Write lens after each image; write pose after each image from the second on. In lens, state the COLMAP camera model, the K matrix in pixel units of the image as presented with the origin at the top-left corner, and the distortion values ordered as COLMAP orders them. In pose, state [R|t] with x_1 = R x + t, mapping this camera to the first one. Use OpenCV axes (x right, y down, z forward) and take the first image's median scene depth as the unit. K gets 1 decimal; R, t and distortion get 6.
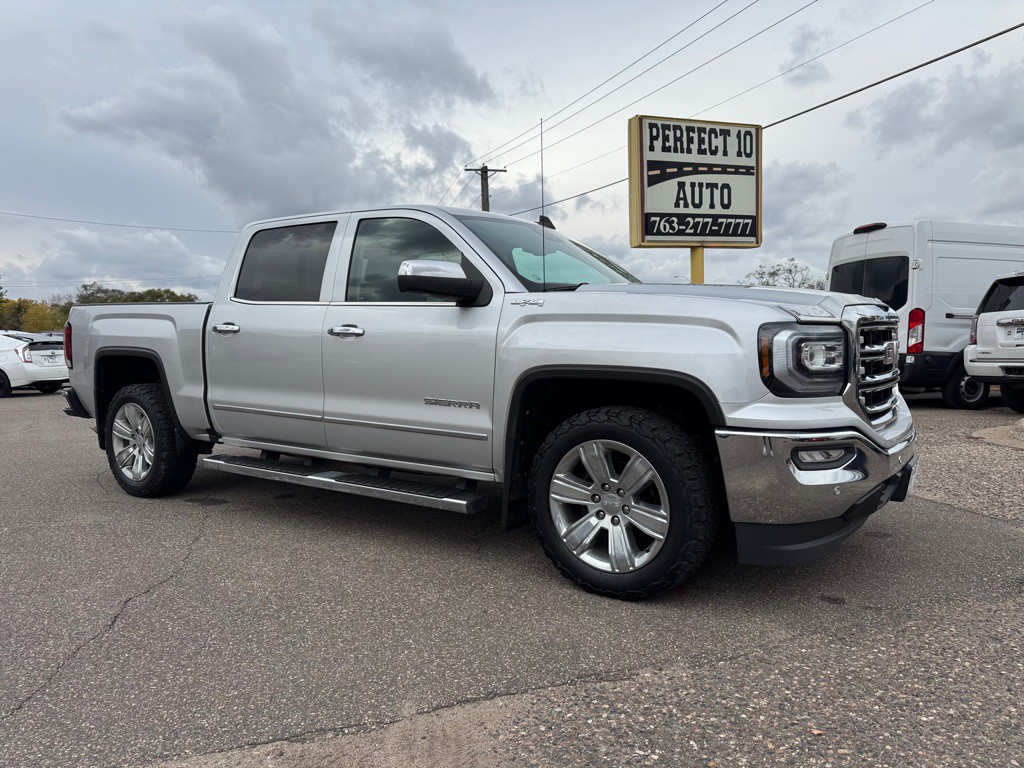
lens RADIAL K [[727.8, 0, 517.3], [0, 727.8, 368.1], [0, 0, 1]] dist [0.049265, -0.057088]
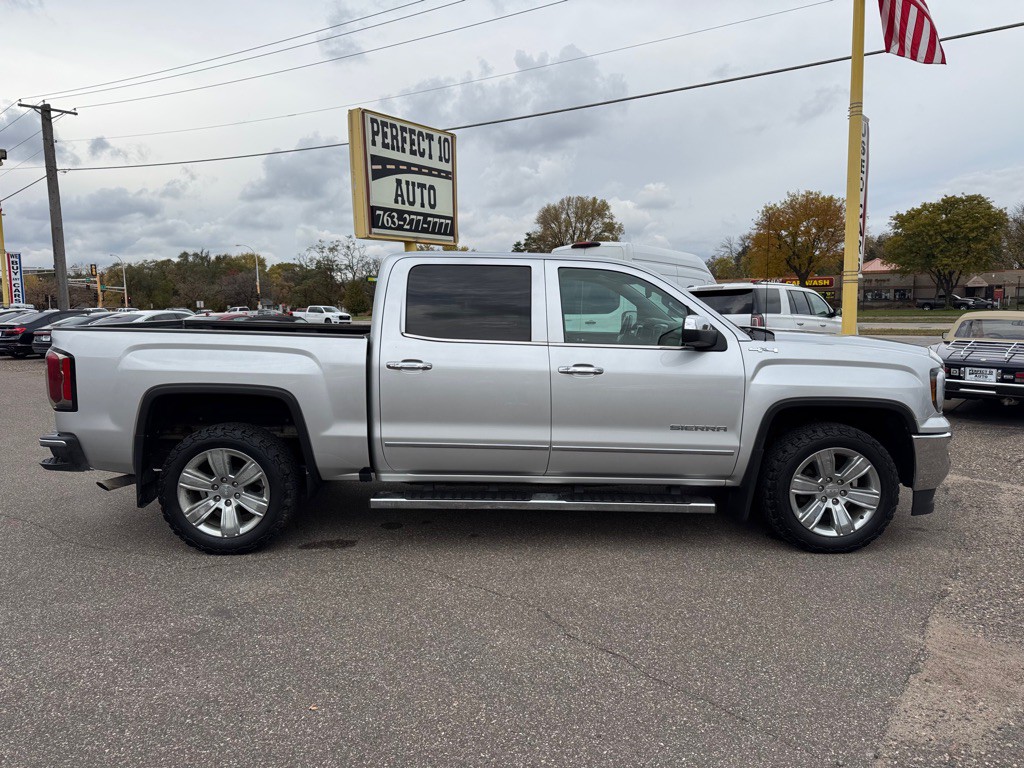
lens RADIAL K [[727.8, 0, 517.3], [0, 727.8, 368.1], [0, 0, 1]] dist [0.049265, -0.057088]
pose [[0.813728, -0.035245, 0.580176, -0.257783], [0.011498, 0.998941, 0.044557, -0.027766], [-0.581132, -0.029586, 0.813272, 0.036719]]
